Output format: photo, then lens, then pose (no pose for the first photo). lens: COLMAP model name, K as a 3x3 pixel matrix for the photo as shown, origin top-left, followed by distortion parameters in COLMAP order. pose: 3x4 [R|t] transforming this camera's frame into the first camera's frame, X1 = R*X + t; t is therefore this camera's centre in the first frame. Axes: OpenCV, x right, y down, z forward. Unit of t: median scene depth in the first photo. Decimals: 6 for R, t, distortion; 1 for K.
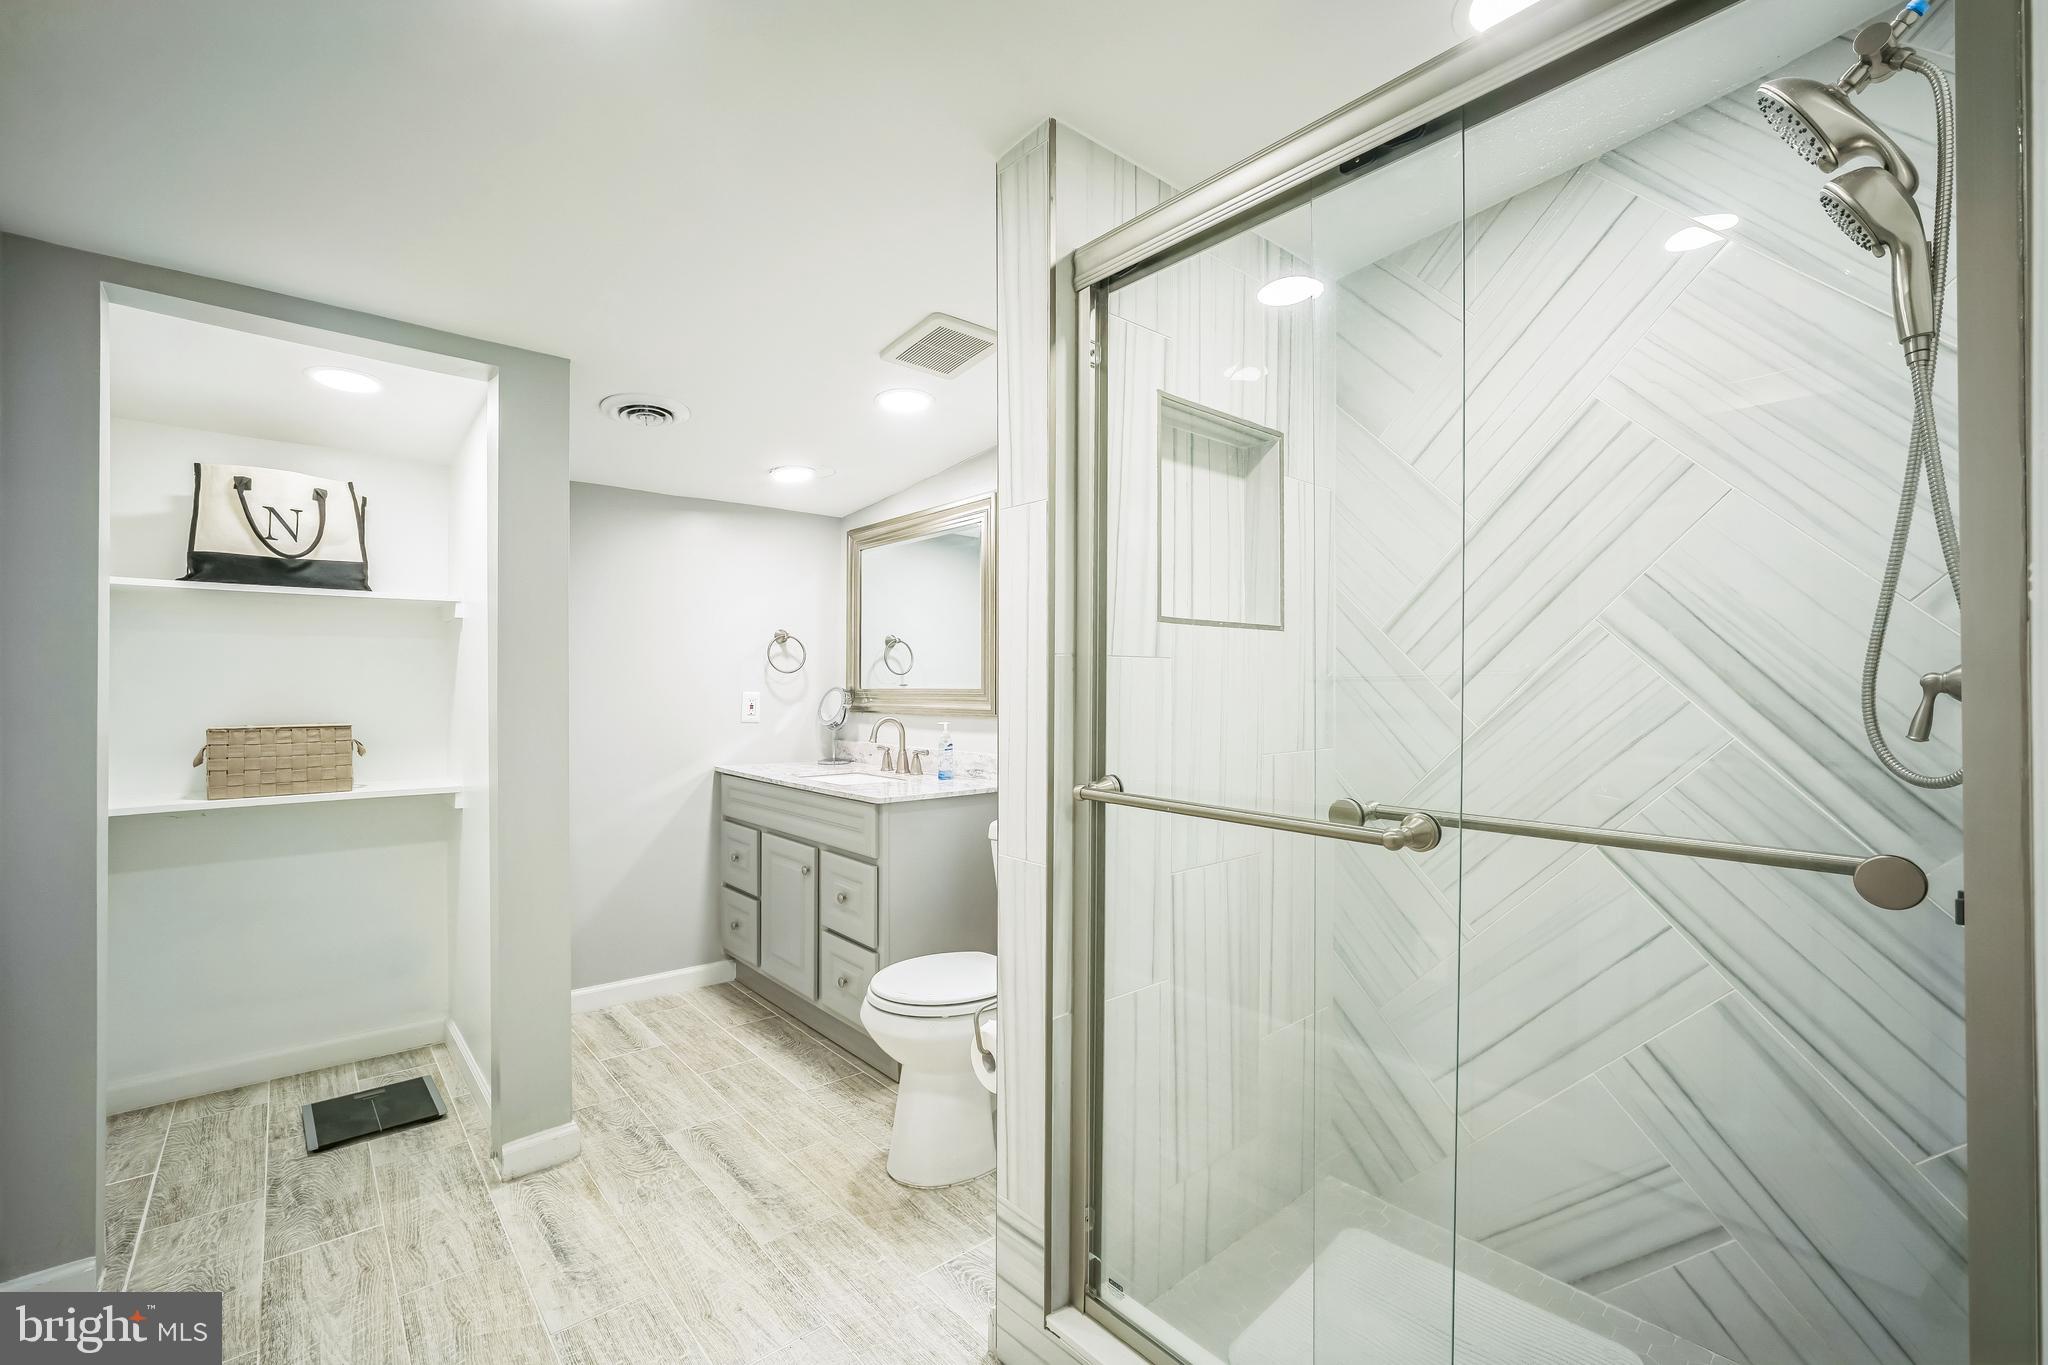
lens RADIAL K [[859.5, 0, 1022.3], [0, 859.5, 669.3], [0, 0, 1]] dist [-0.037324, 0.016676]
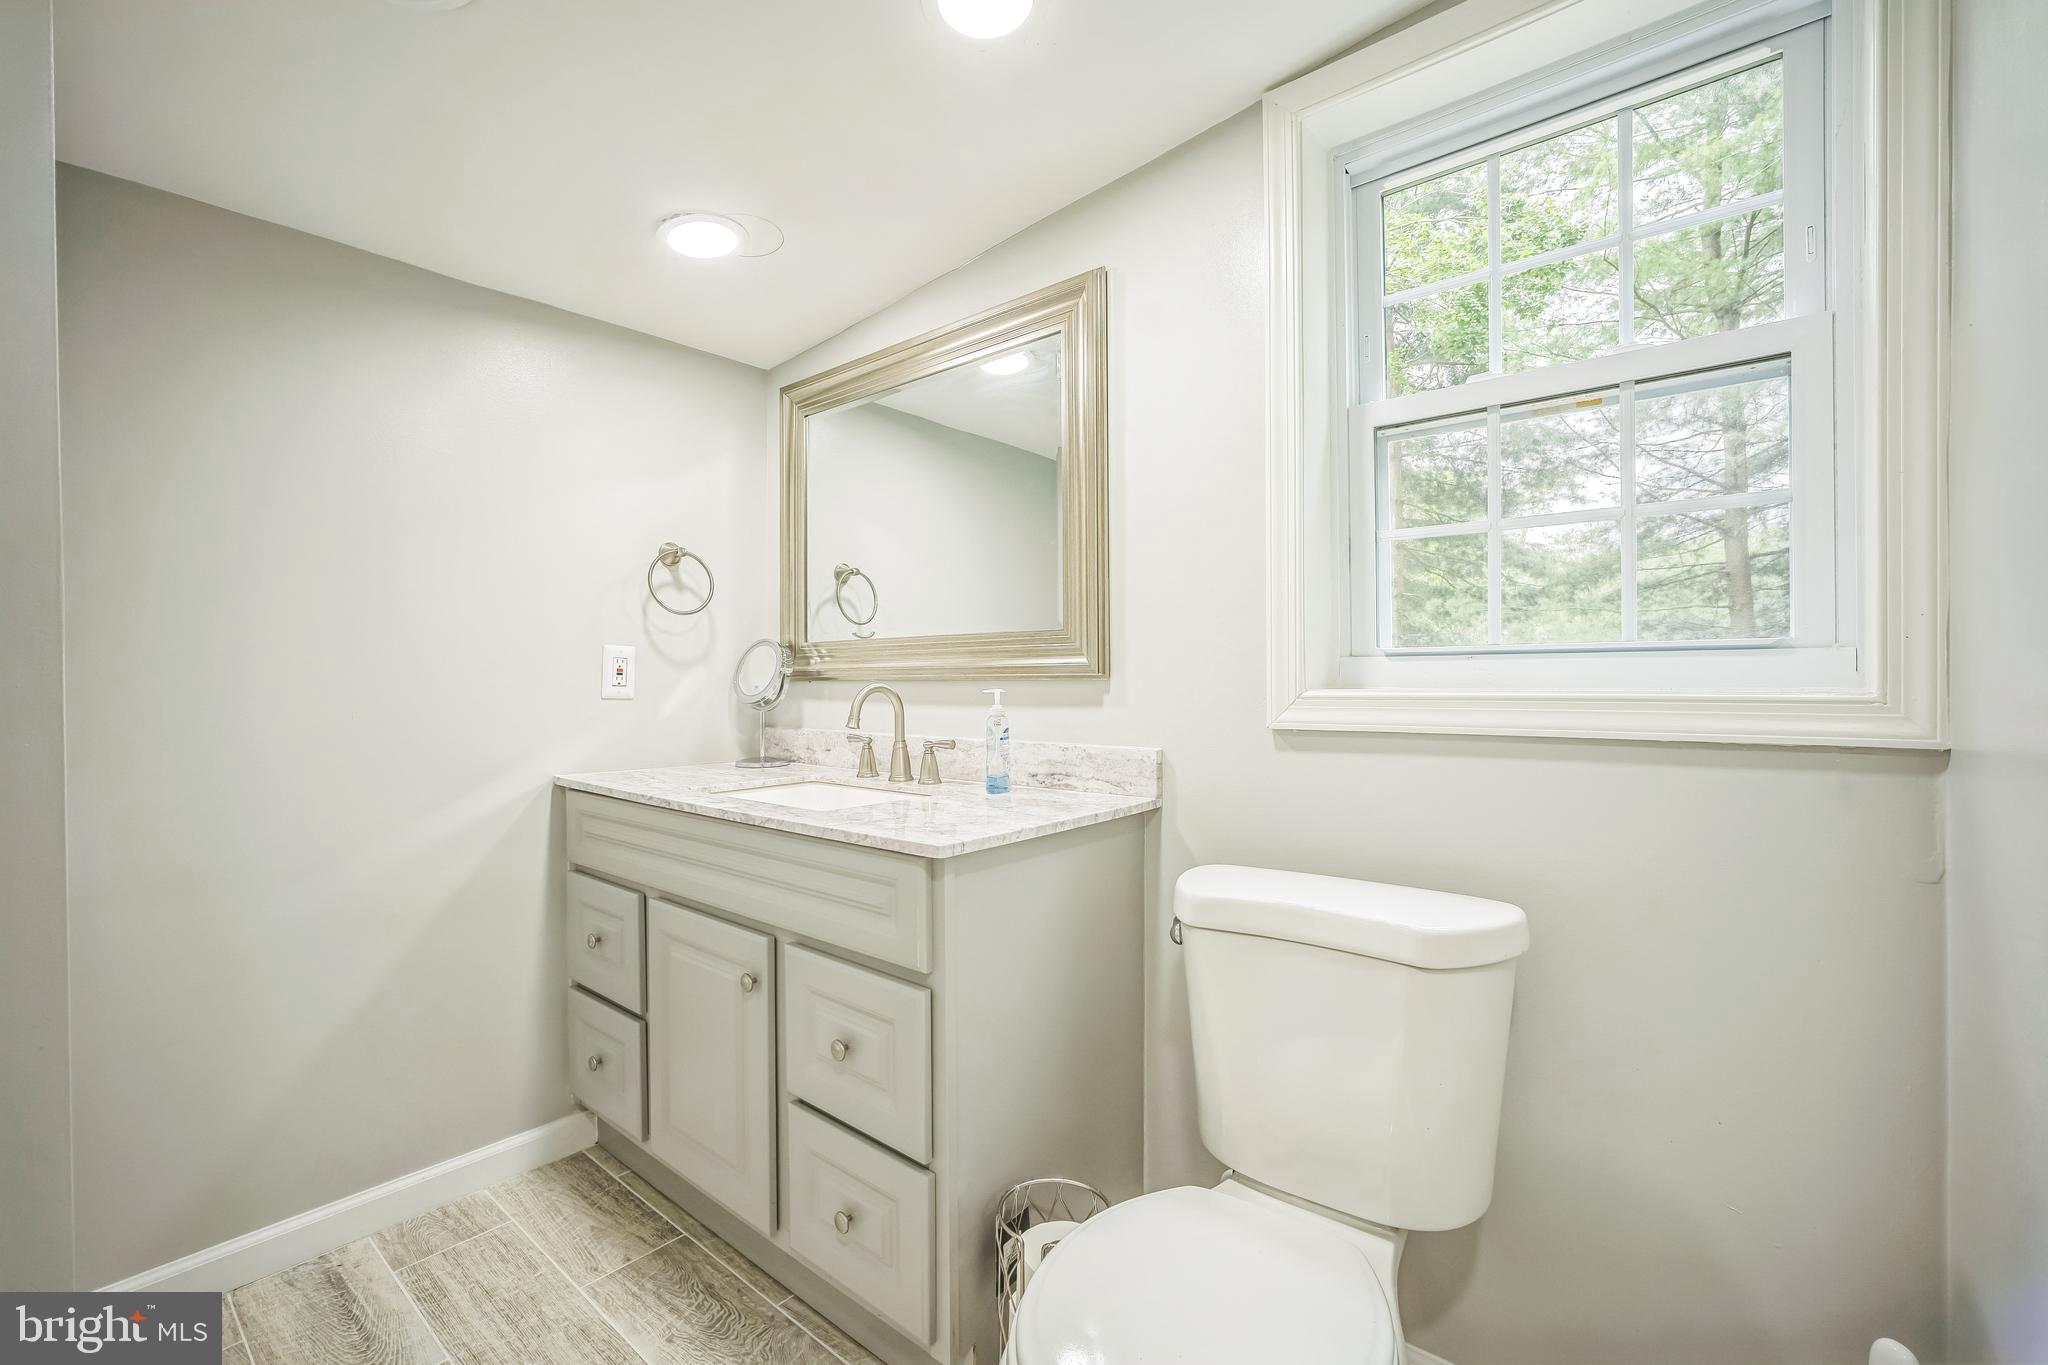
lens RADIAL K [[859.5, 0, 1022.3], [0, 859.5, 669.3], [0, 0, 1]] dist [-0.037324, 0.016676]
pose [[0.986605, -0.005647, 0.163030, -0.148228], [0.003475, 0.999901, 0.013609, 0.036741], [-0.163091, -0.012860, 0.986527, 0.404591]]
